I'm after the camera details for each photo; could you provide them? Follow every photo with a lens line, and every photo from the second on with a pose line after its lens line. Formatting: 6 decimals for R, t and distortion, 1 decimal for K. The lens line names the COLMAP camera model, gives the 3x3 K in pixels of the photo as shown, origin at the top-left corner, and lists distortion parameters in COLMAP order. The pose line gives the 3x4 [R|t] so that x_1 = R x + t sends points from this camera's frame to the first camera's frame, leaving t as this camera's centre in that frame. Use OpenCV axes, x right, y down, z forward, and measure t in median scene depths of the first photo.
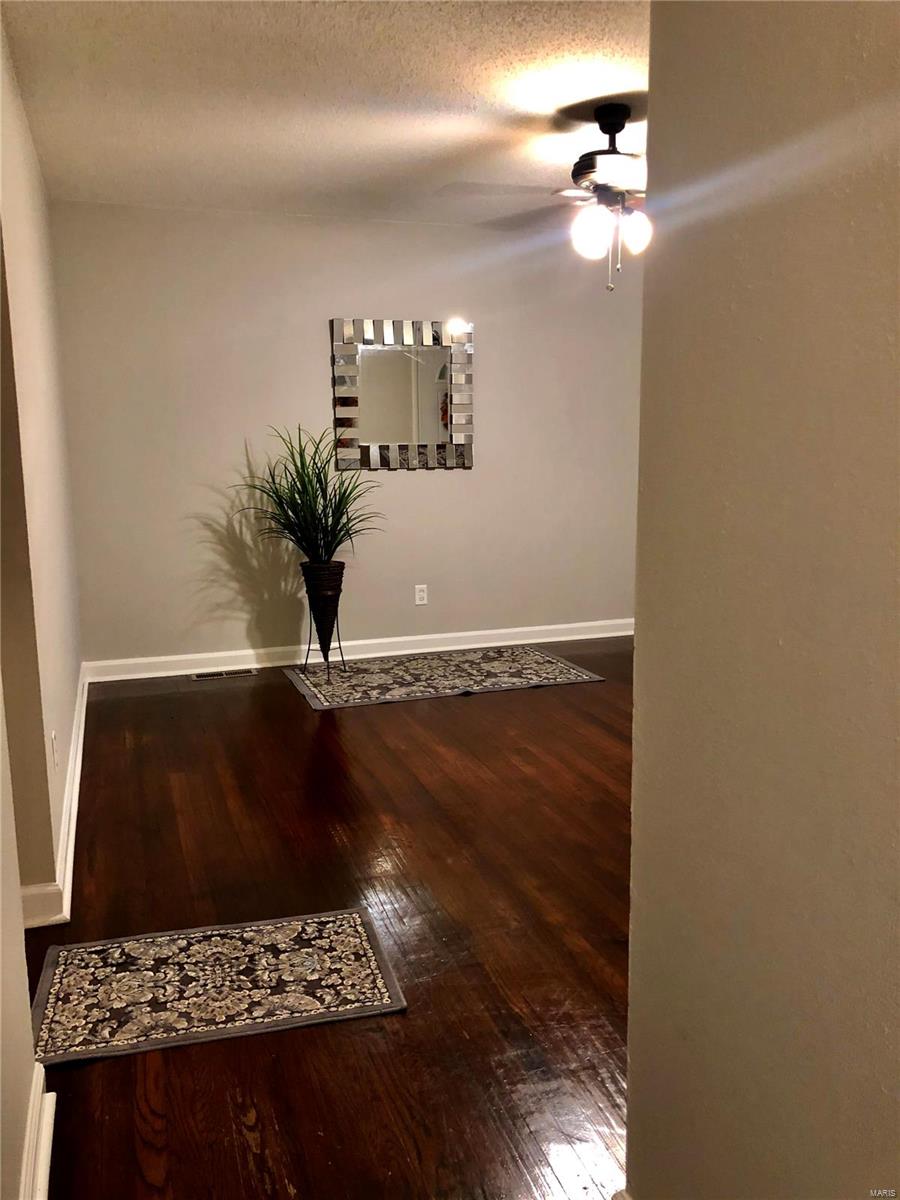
lens RADIAL K [[979.0, 0, 450.0], [0, 979.0, 600.0], [0, 0, 1]] dist [0.129913, -0.265686]
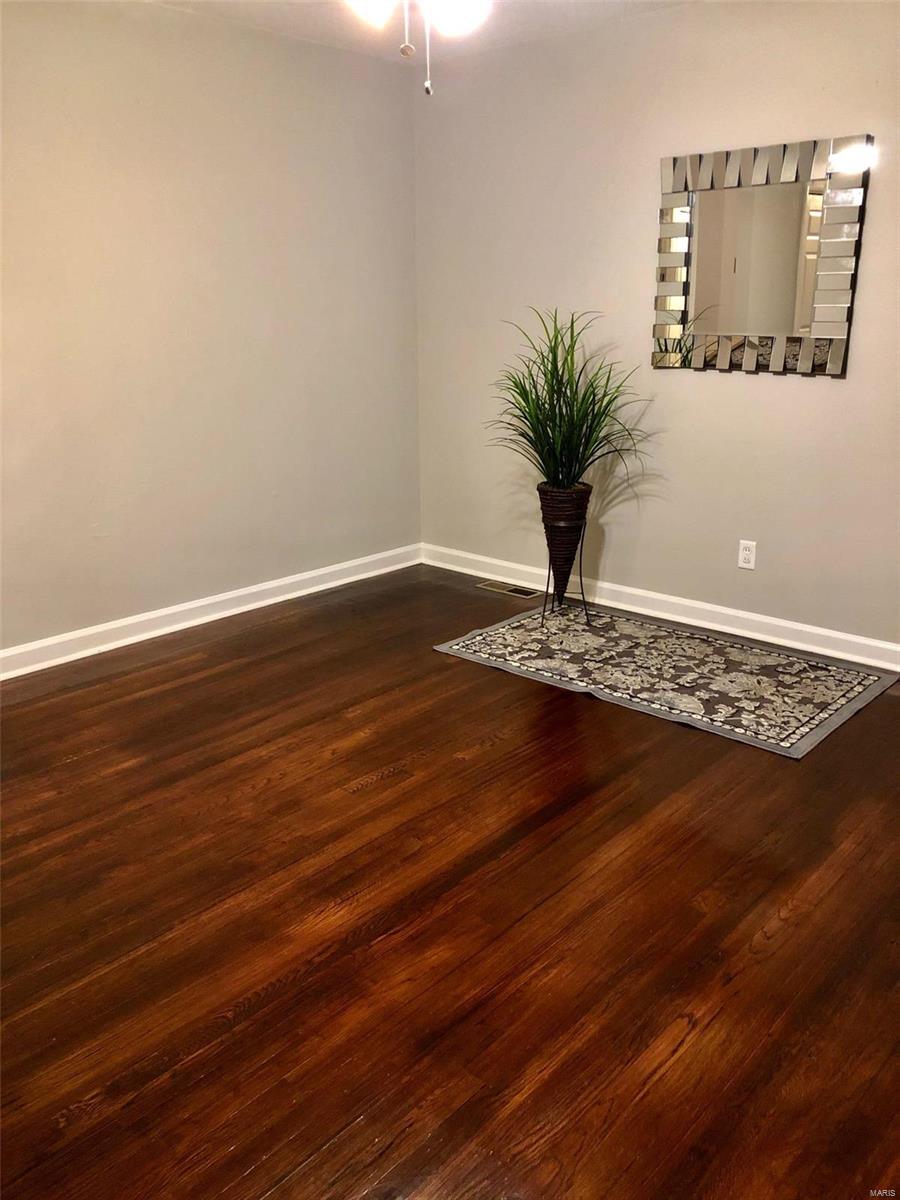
lens RADIAL K [[979.0, 0, 450.0], [0, 979.0, 600.0], [0, 0, 1]] dist [0.129913, -0.265686]
pose [[0.468044, 0.262880, -0.843700, 0.540286], [-0.140540, 0.964721, 0.222623, -0.115156], [0.872458, 0.014377, 0.488477, 0.530459]]
